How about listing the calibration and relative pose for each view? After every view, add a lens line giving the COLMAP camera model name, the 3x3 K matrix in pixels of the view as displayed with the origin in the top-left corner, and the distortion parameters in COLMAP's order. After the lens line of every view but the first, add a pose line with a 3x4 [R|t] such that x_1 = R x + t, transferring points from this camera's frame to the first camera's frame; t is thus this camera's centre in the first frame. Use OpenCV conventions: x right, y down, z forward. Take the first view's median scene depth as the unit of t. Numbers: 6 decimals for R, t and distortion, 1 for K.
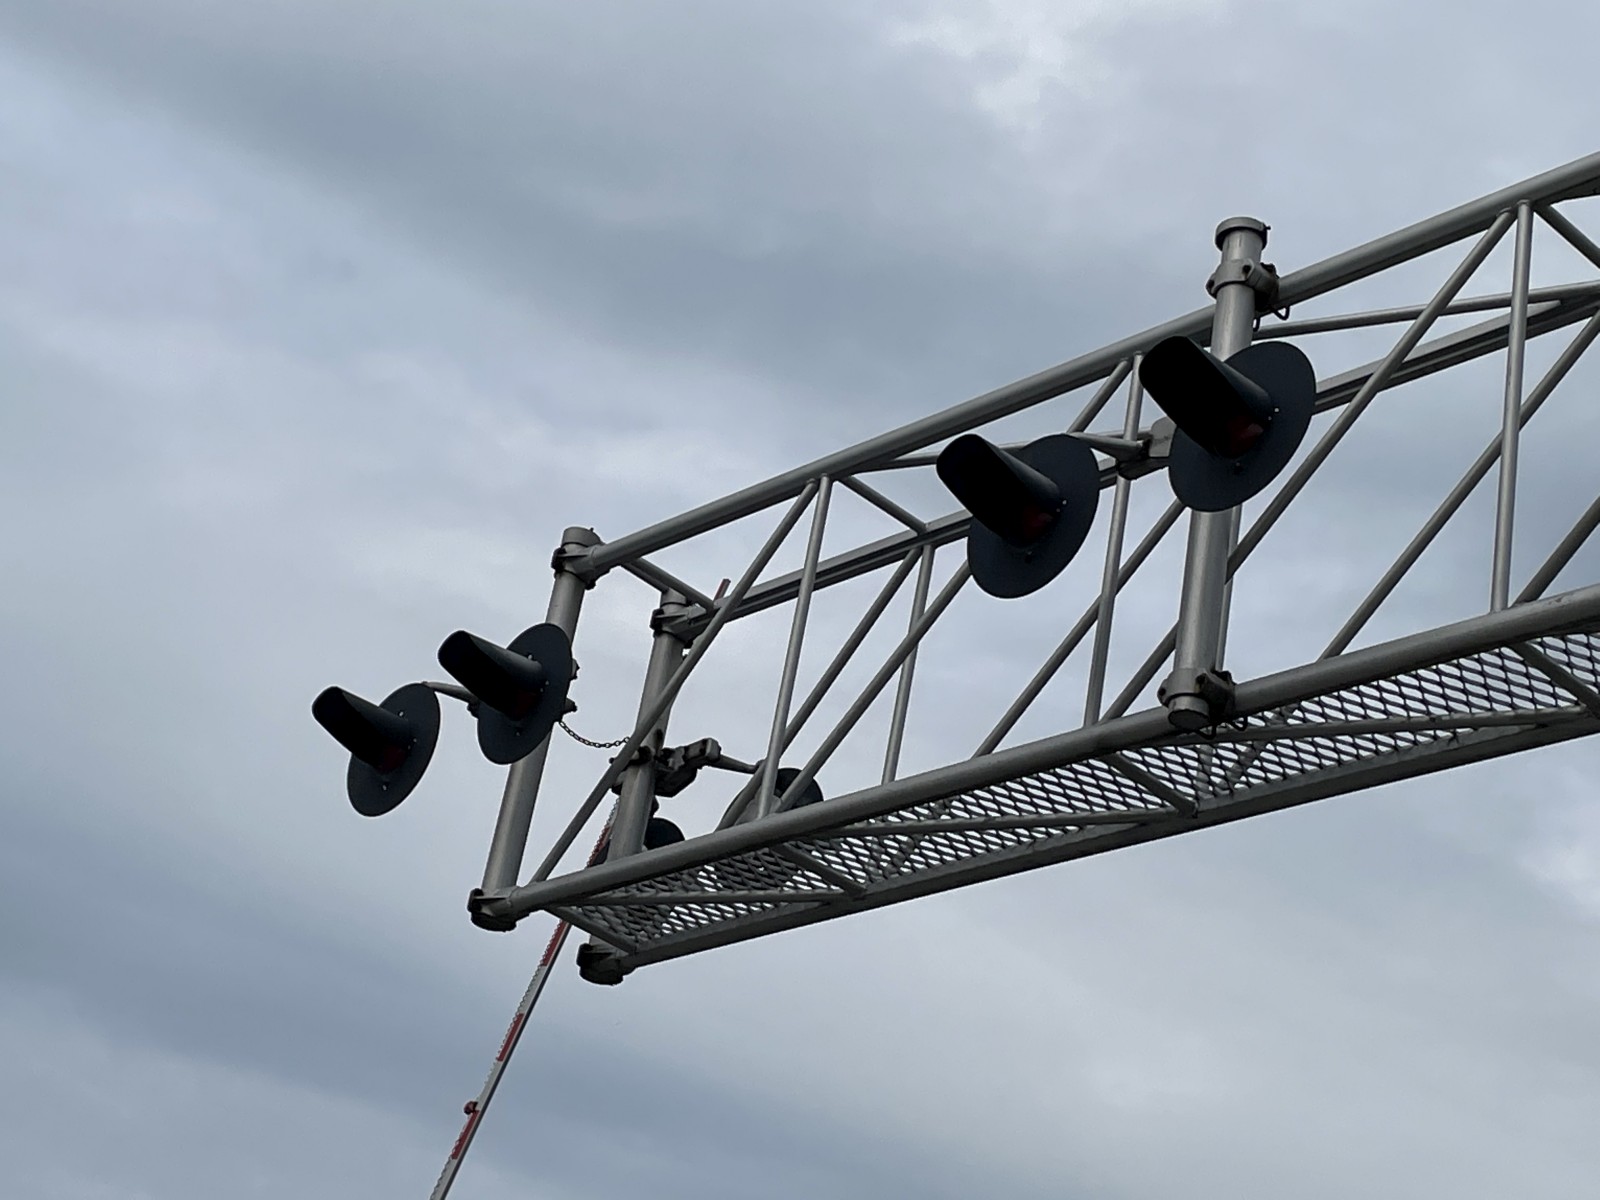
lens RADIAL K [[3151.9, 0, 799.4], [0, 3151.9, 599.7], [0, 0, 1]] dist [0.054950, 0.265295]
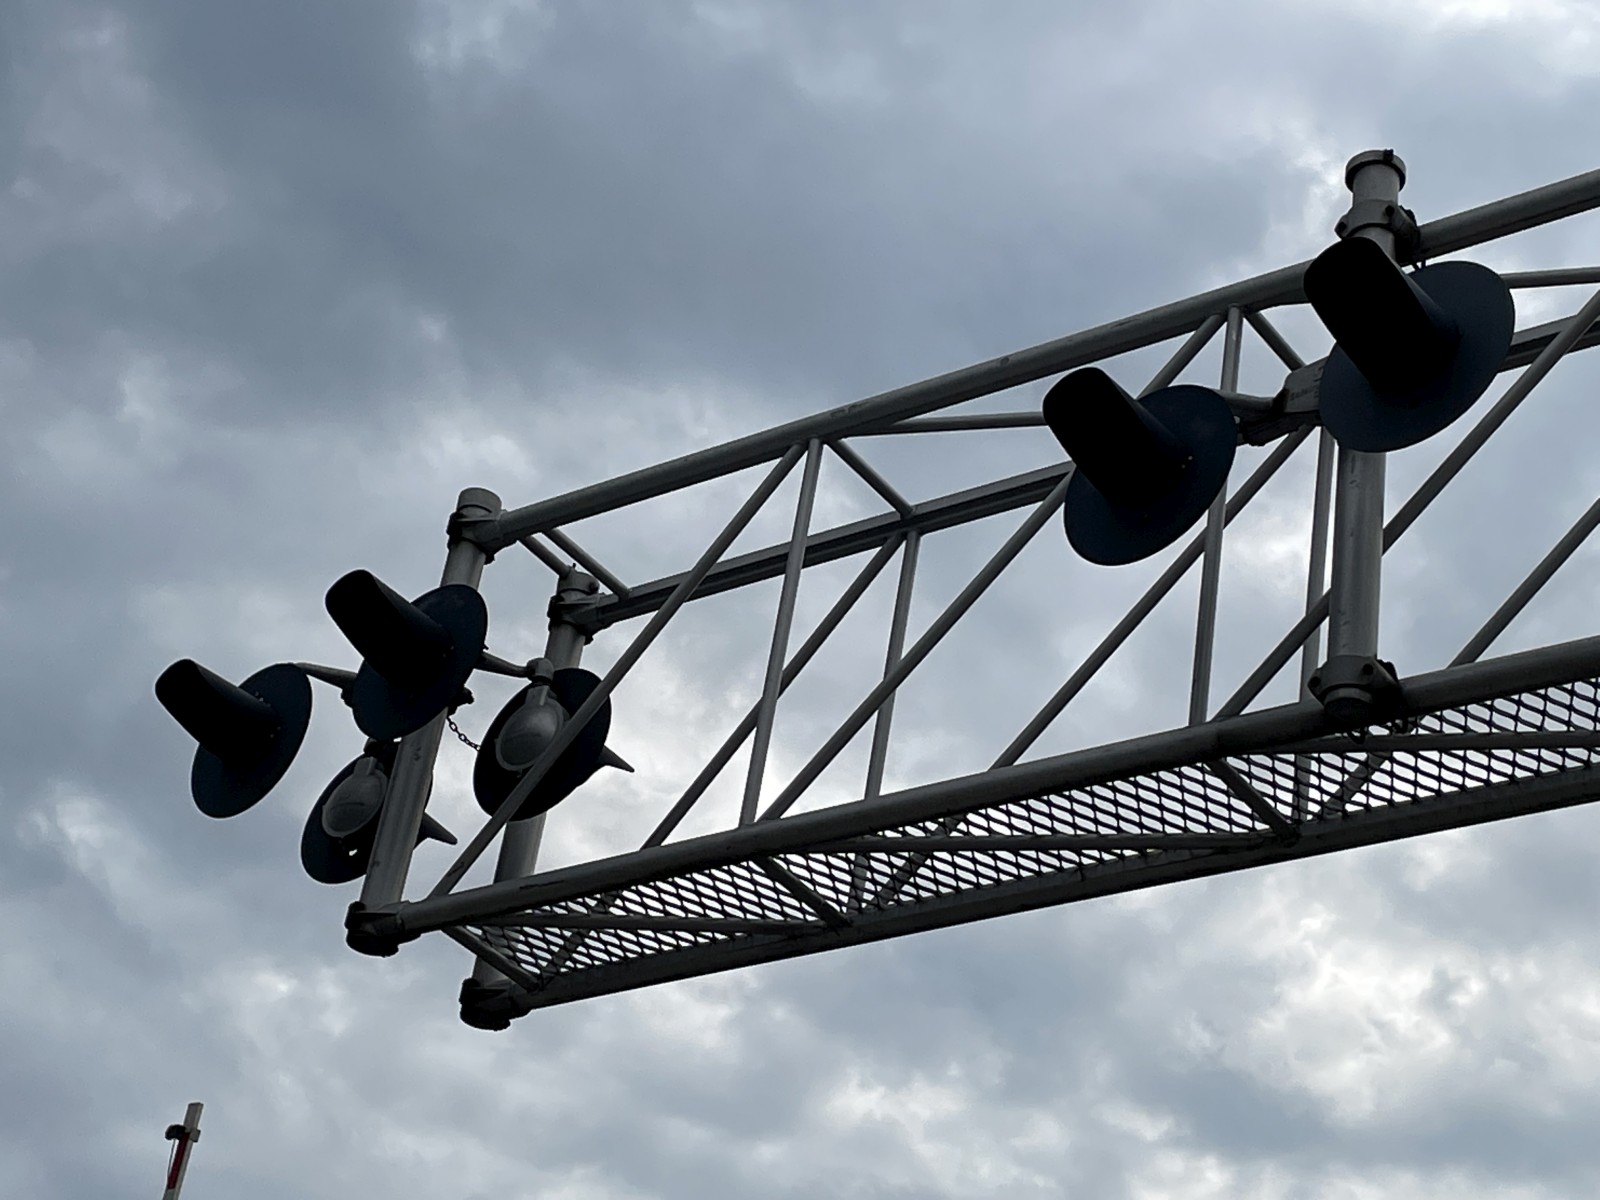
lens RADIAL K [[3229.4, 0, 805.6], [0, 3229.4, 595.5], [0, 0, 1]] dist [0.162769, -0.209719]
pose [[0.984056, 0.068488, 0.164145, -0.132238], [-0.061038, 0.996882, -0.050012, 0.046650], [-0.167059, 0.039196, 0.985168, 0.132709]]
